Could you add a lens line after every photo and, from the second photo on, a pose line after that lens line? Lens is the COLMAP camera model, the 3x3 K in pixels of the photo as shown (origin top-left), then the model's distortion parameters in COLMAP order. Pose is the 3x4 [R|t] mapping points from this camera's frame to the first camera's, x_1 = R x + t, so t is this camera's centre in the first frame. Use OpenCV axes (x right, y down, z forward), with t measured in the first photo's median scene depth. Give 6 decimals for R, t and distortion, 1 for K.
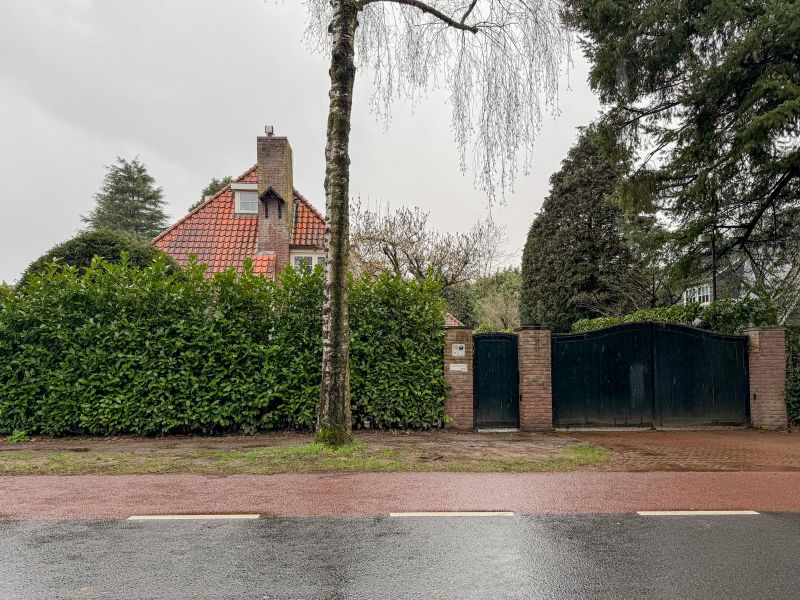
lens RADIAL K [[574.7, 0, 403.4], [0, 574.7, 303.5], [0, 0, 1]] dist [0.189243, -0.249842]
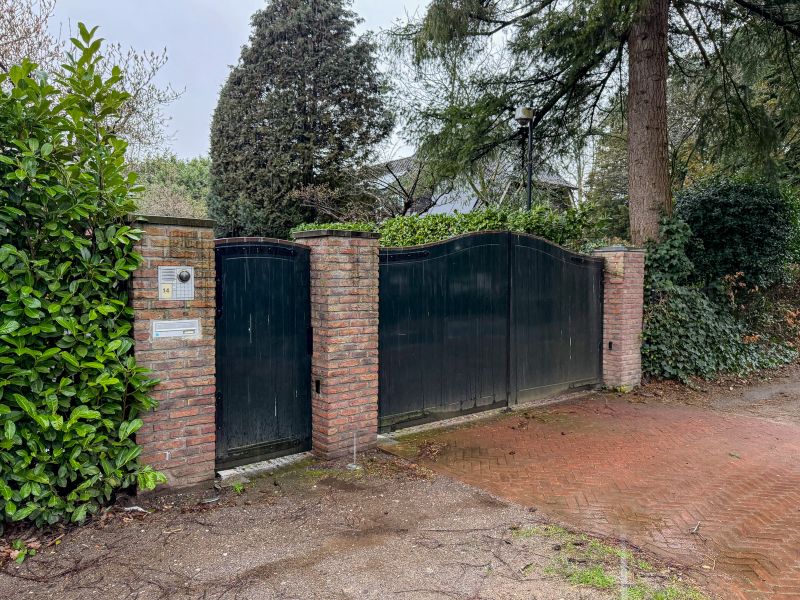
lens RADIAL K [[610.4, 0, 430.5], [0, 610.4, 311.1], [0, 0, 1]] dist [0.043920, -0.070487]
pose [[0.823041, -0.021647, 0.567570, 0.005910], [-0.072272, 0.987160, 0.142451, 0.030618], [-0.563366, -0.158263, 0.810908, 0.581270]]
